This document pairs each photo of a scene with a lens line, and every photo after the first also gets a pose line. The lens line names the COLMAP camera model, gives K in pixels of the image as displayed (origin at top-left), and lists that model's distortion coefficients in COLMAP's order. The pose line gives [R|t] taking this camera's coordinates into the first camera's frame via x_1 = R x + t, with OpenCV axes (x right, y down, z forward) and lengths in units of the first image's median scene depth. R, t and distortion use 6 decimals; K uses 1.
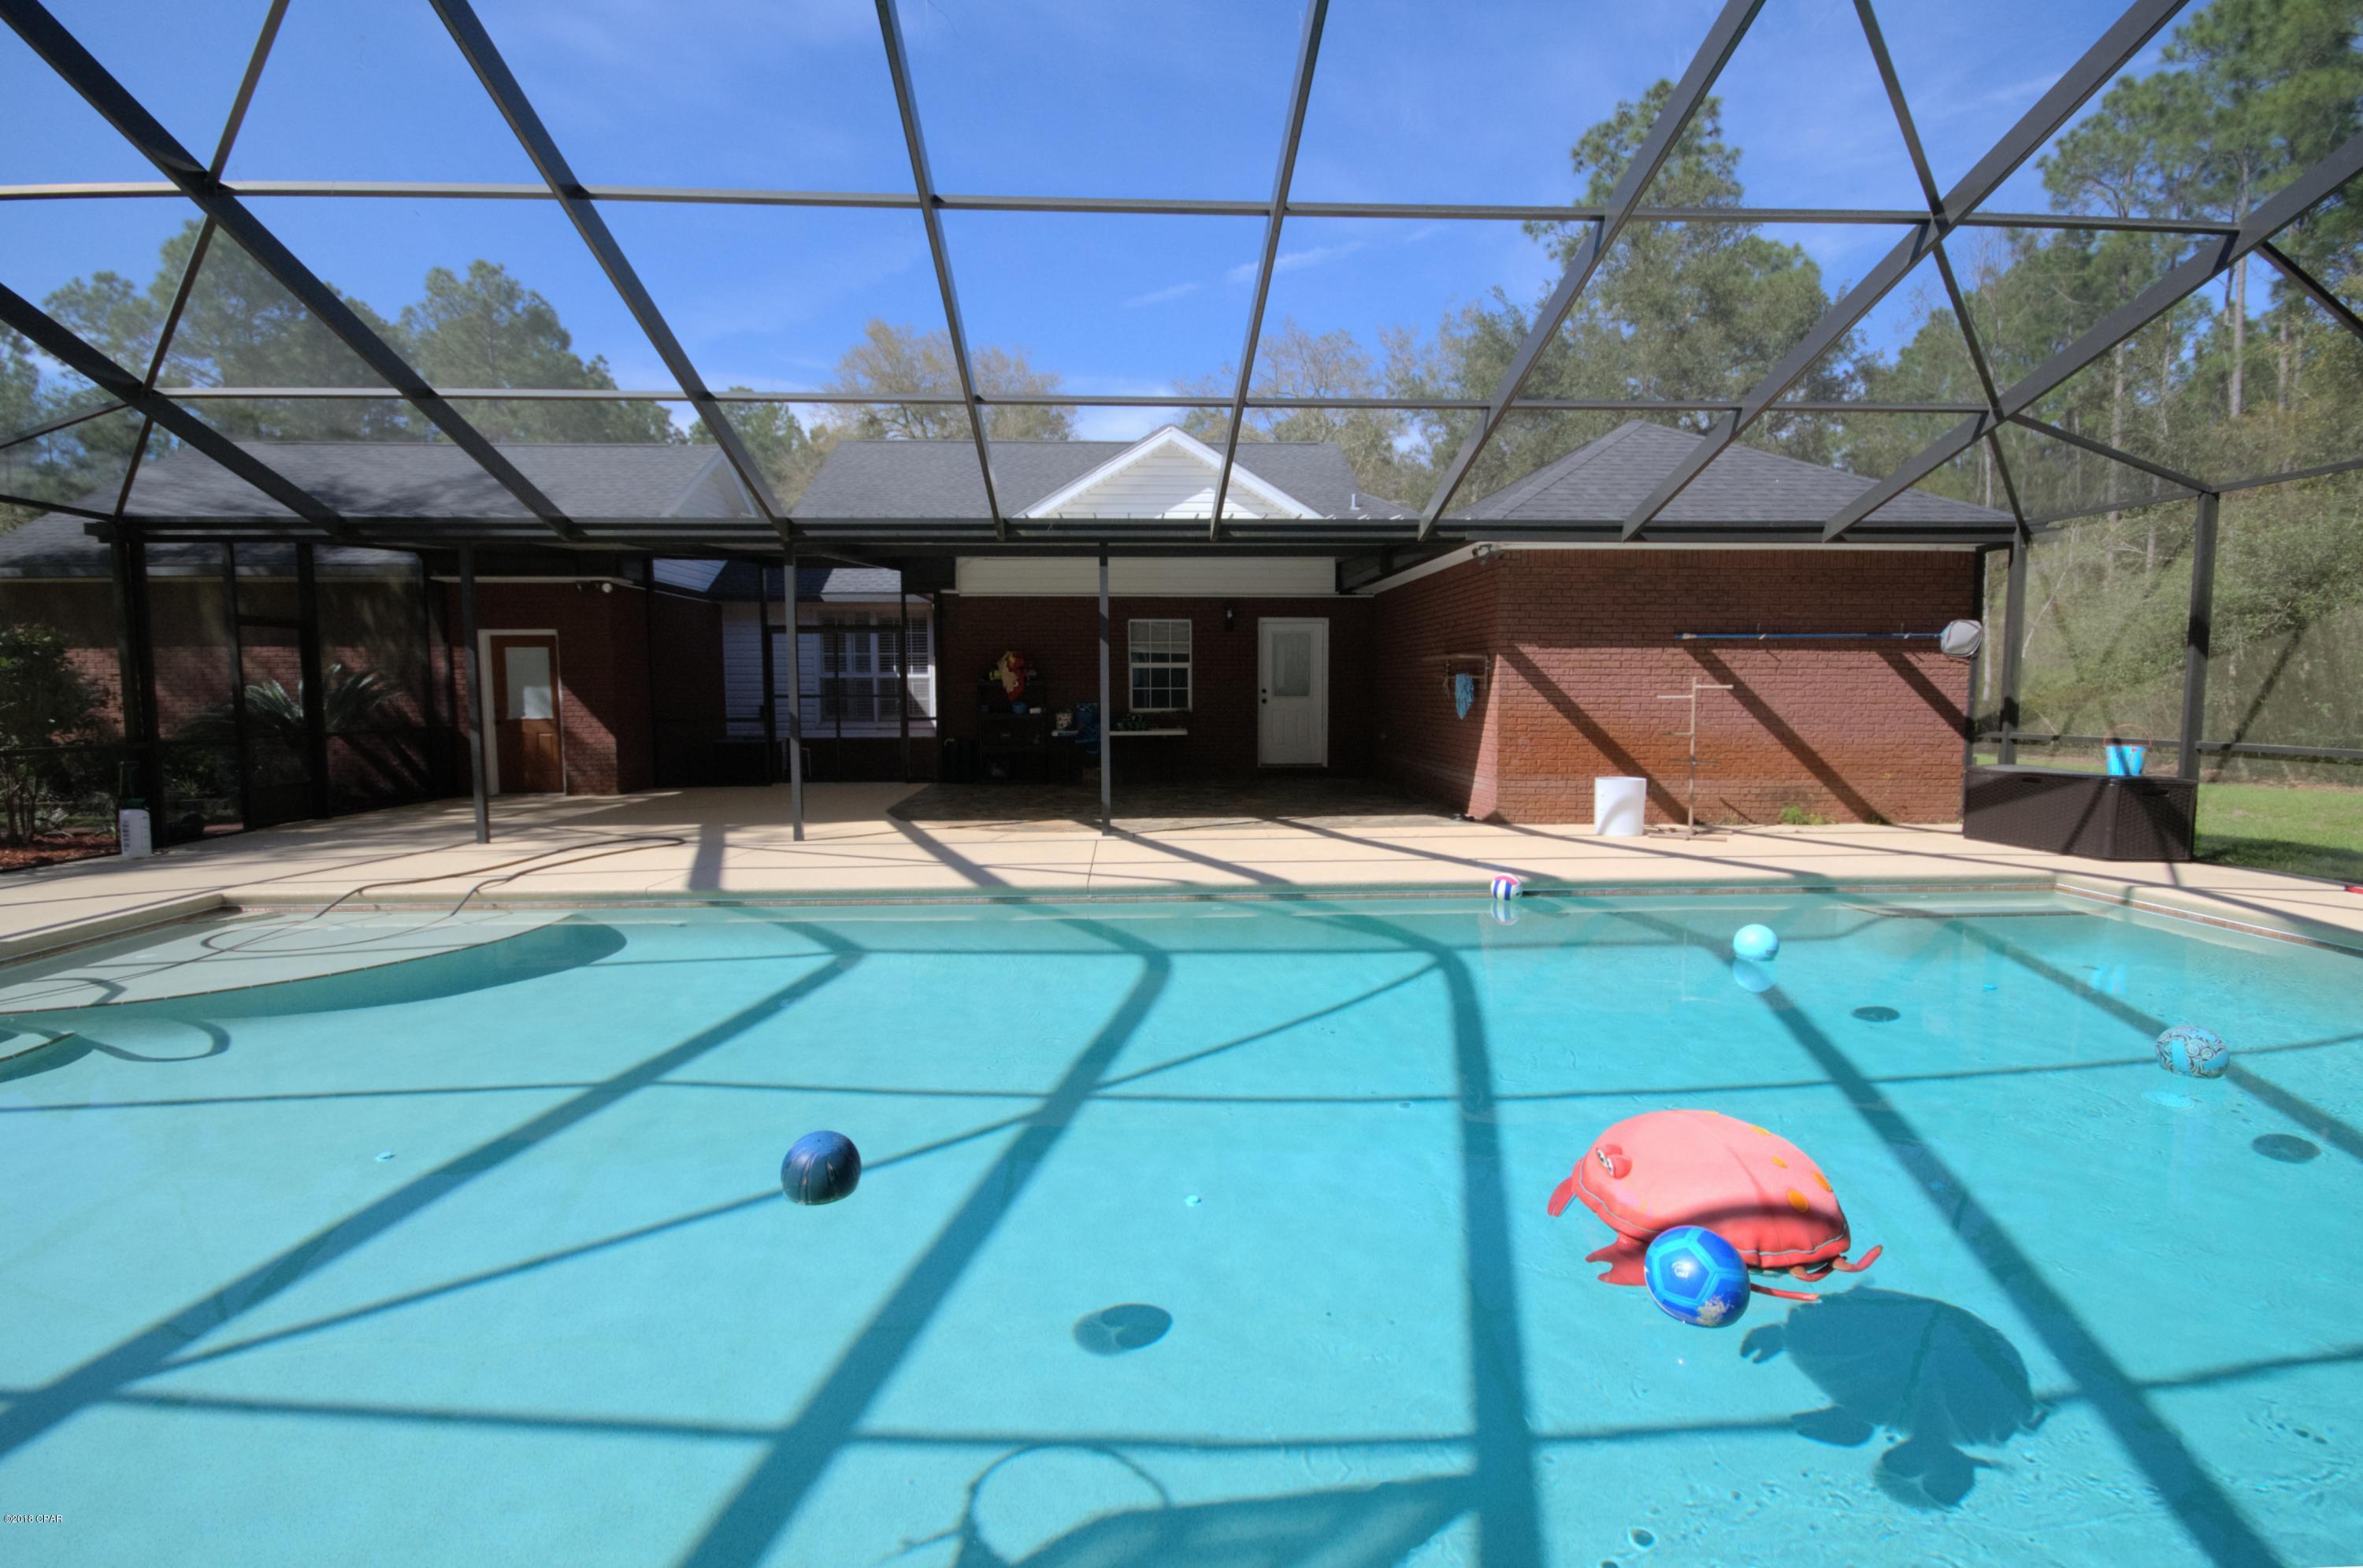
lens RADIAL K [[1098.1, 0, 1180.4], [0, 1098.1, 785.9], [0, 0, 1]] dist [-0.001816, -0.000314]
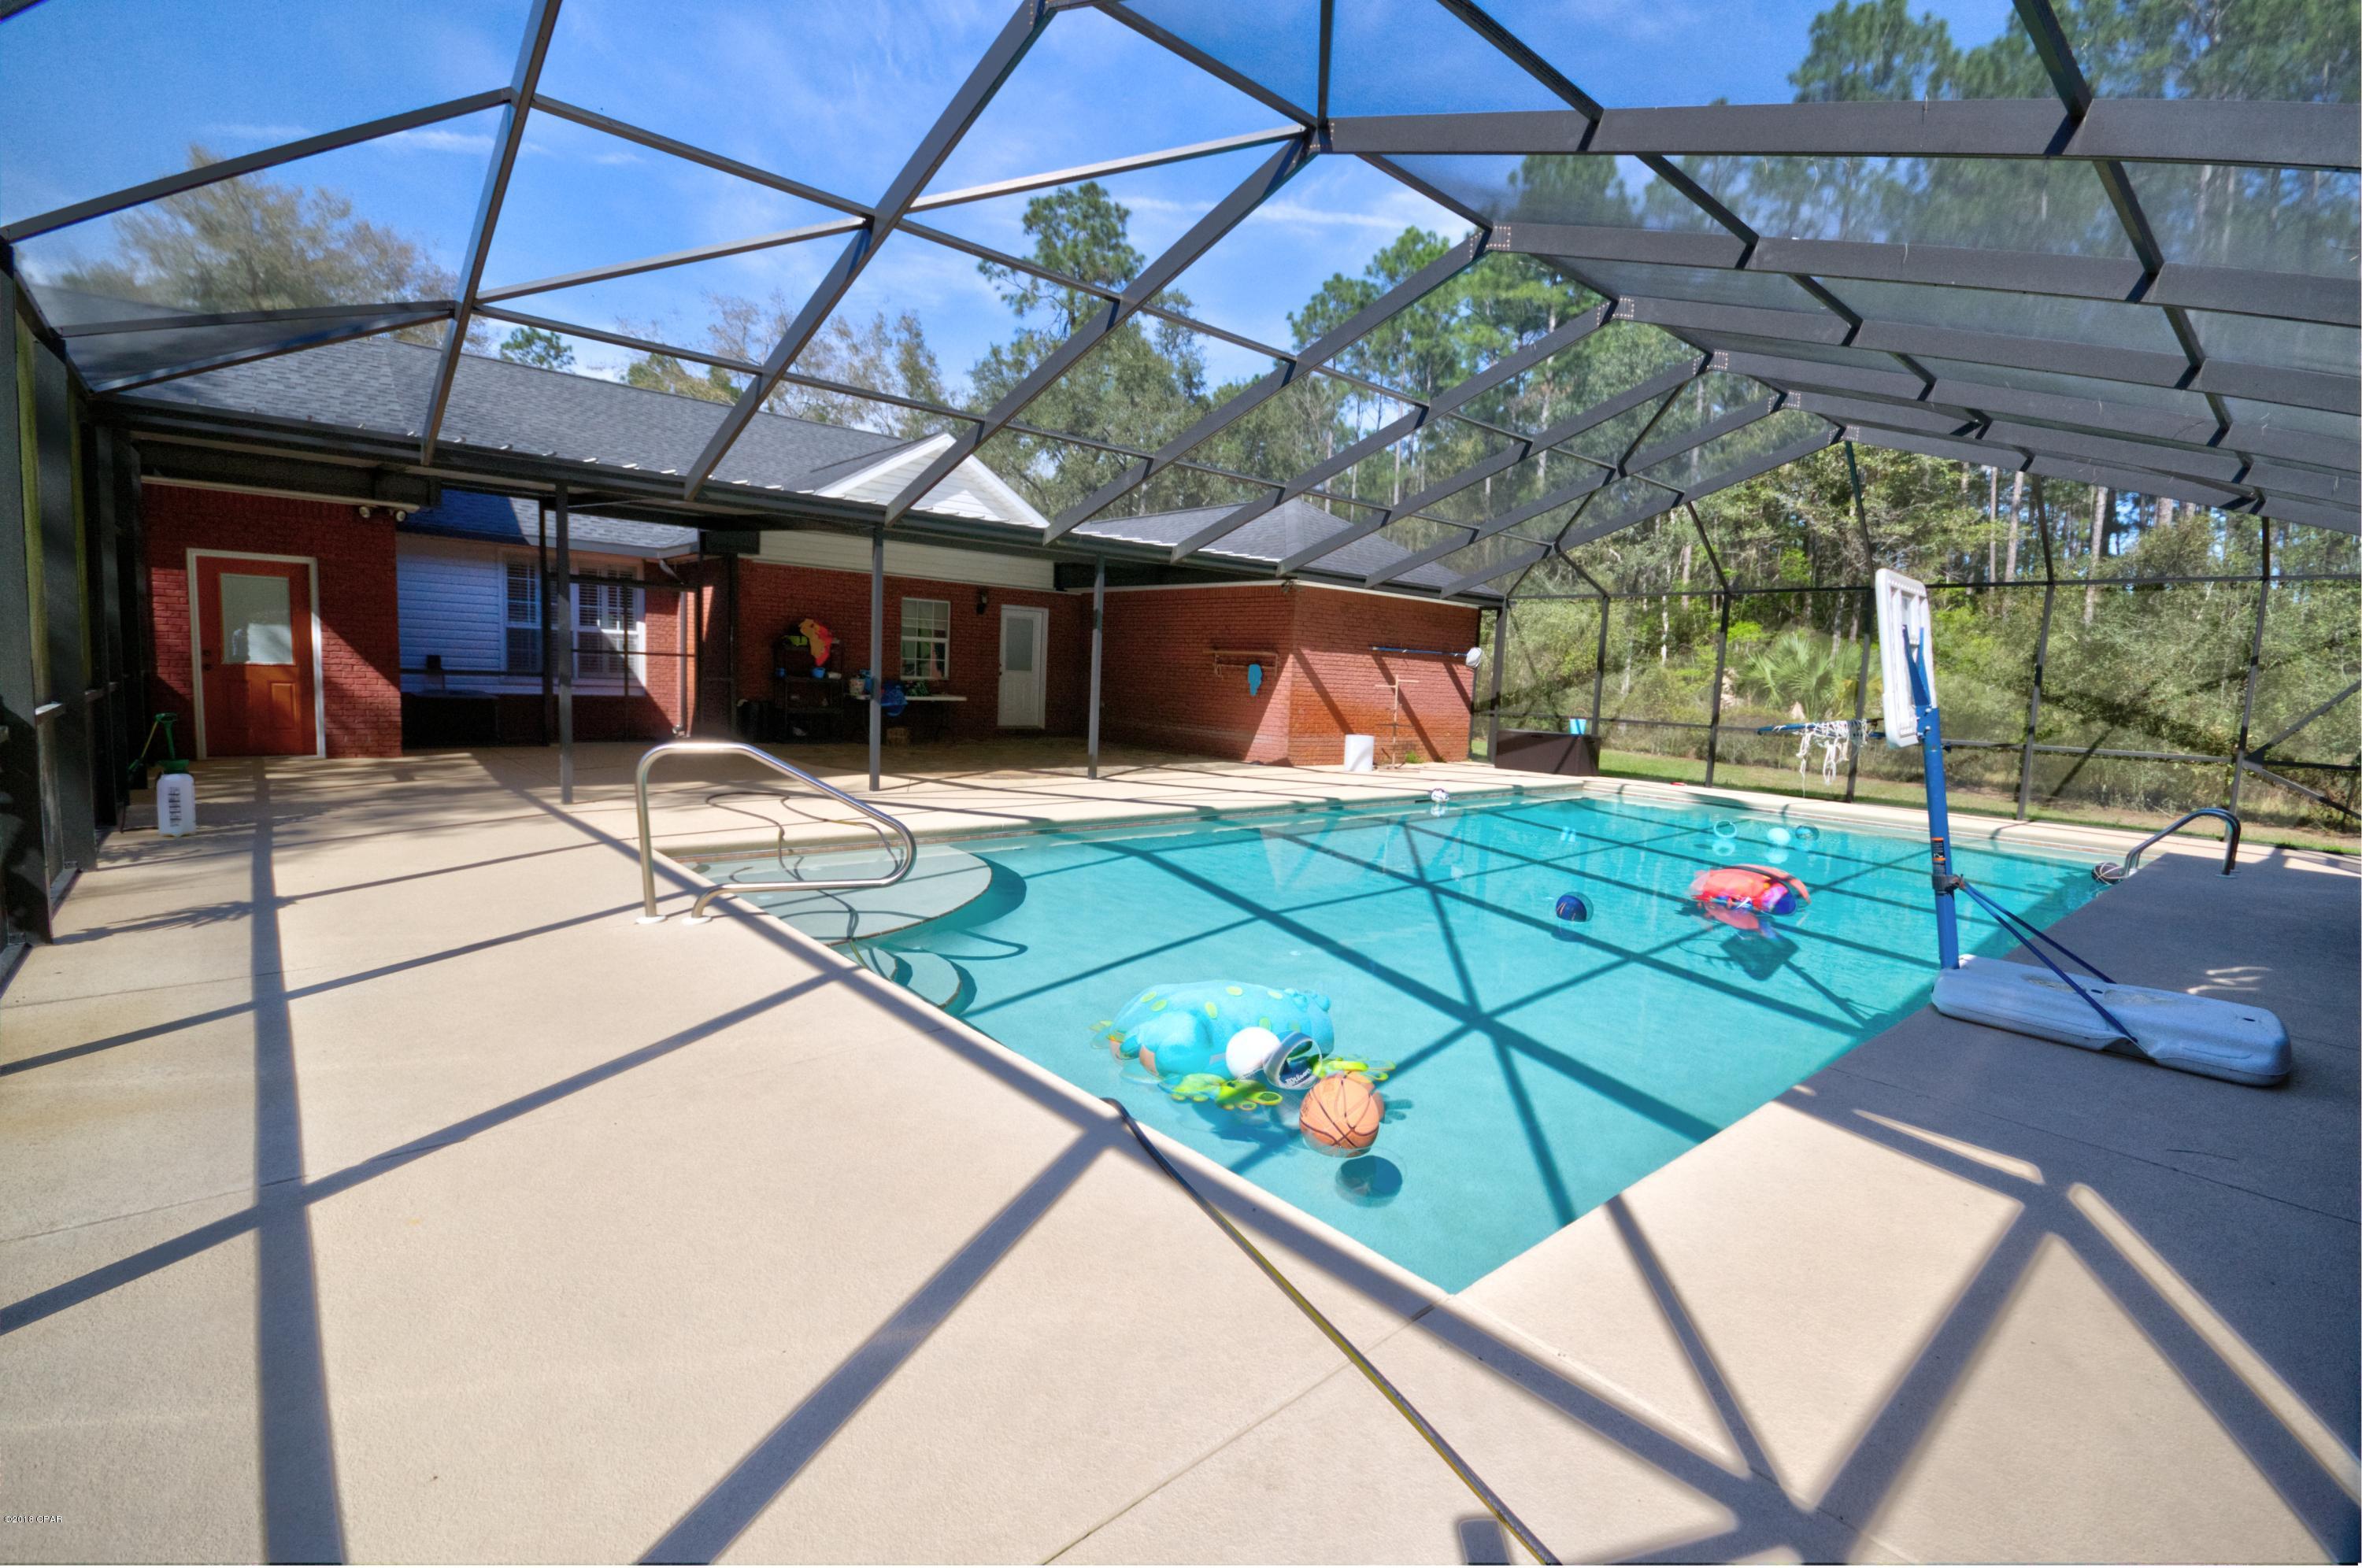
lens RADIAL K [[1050.1, 0, 1176.0], [0, 1050.1, 777.3], [0, 0, 1]] dist [-0.001846, -0.000127]
pose [[0.786228, -0.024146, 0.617465, -0.542438], [0.007138, 0.999524, 0.029997, 0.004065], [-0.617896, -0.019177, 0.786026, -0.032692]]
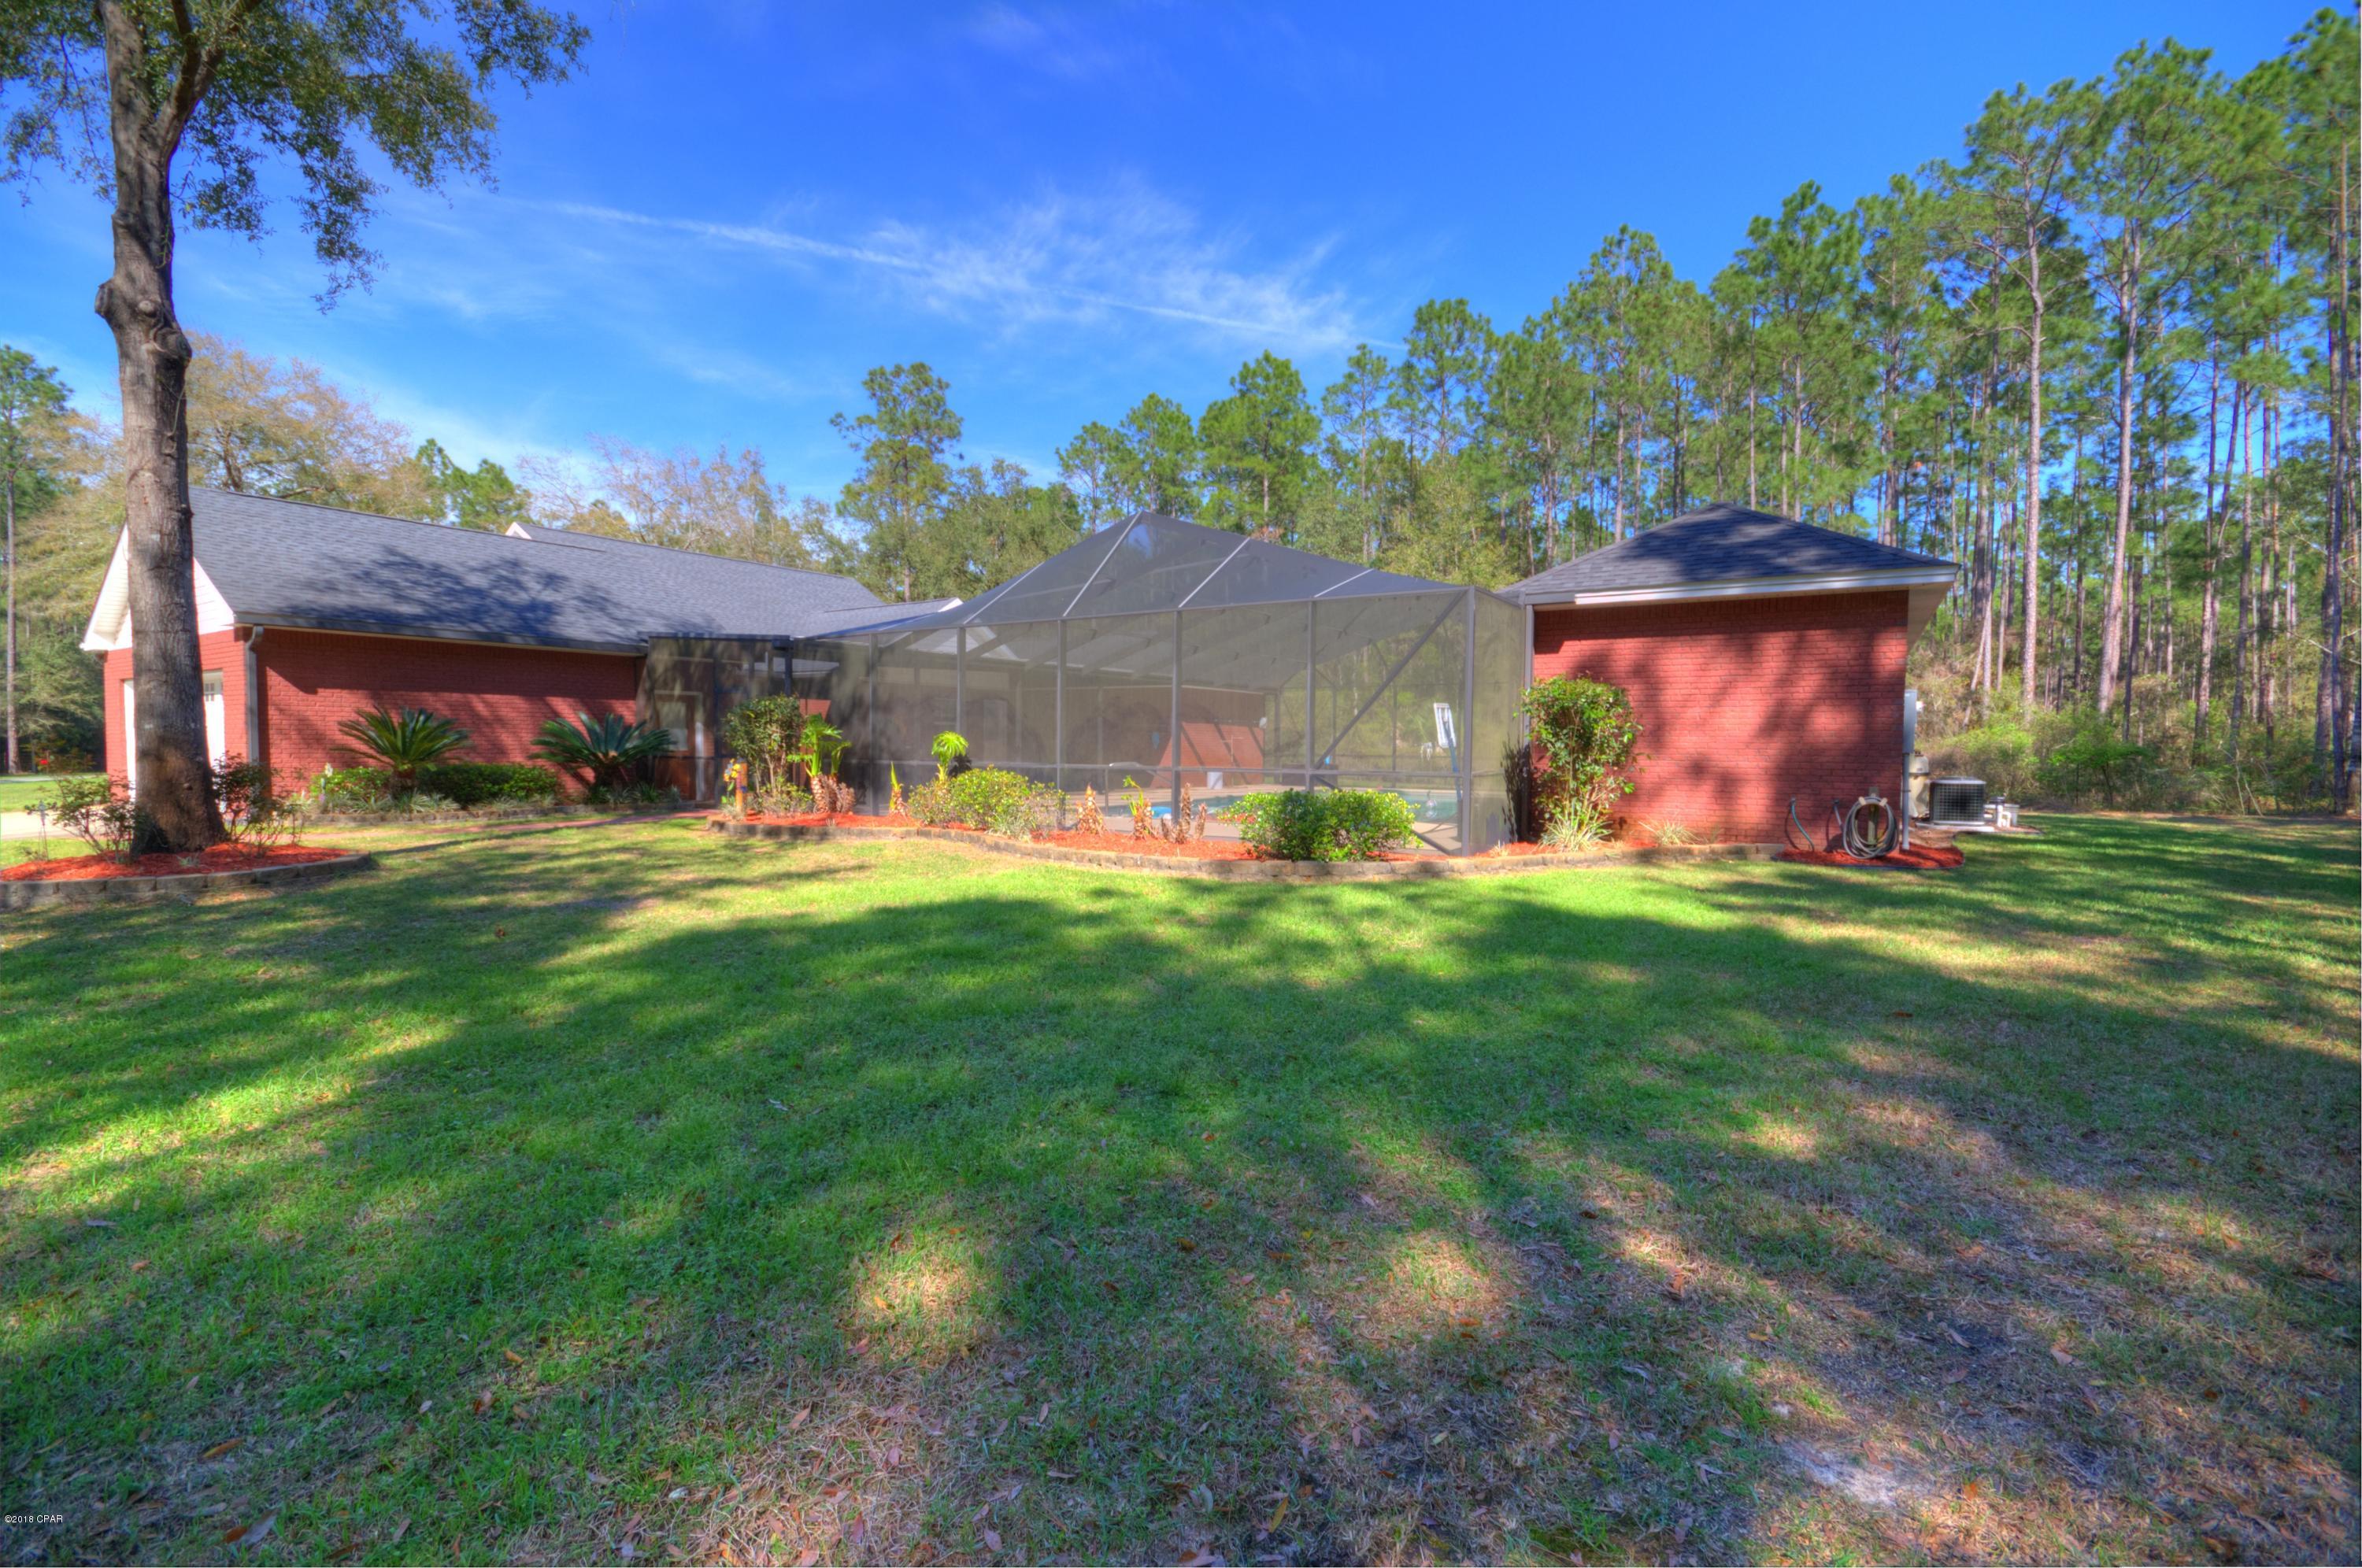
lens RADIAL K [[1050.1, 0, 1180.9], [0, 1050.1, 783.3], [0, 0, 1]] dist [-0.001846, -0.000127]
pose [[0.584570, -0.028209, 0.810853, -1.333750], [0.064969, 0.997814, -0.012125, 0.038686], [-0.808738, 0.059768, 0.585124, -0.377799]]
